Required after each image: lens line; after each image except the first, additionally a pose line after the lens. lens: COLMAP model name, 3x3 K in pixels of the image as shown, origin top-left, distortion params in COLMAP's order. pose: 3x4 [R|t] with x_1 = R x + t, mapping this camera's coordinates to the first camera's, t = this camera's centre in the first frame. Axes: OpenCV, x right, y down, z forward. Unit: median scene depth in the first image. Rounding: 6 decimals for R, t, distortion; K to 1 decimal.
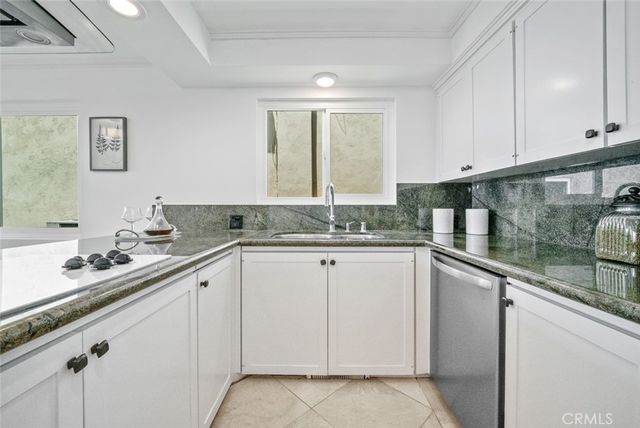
lens RADIAL K [[270.2, 0, 318.5], [0, 270.2, 208.7], [0, 0, 1]] dist [-0.008211, -0.001188]
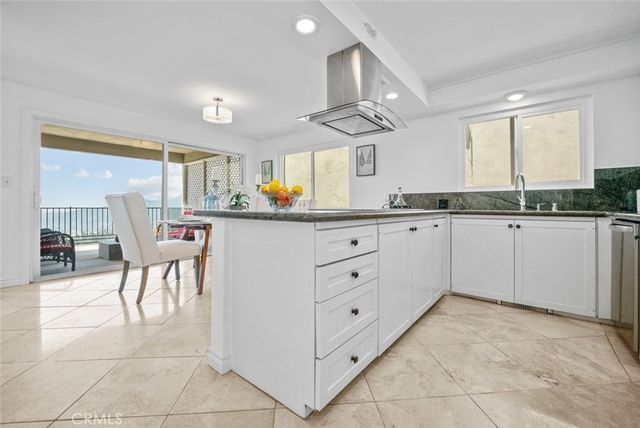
lens RADIAL K [[270.2, 0, 319.5], [0, 270.2, 205.4], [0, 0, 1]] dist [-0.008211, -0.001188]
pose [[0.788856, -0.001885, -0.614575, 0.071152], [-0.004194, 0.999955, -0.008451, 0.072201], [0.614564, 0.009244, 0.788813, -0.595017]]
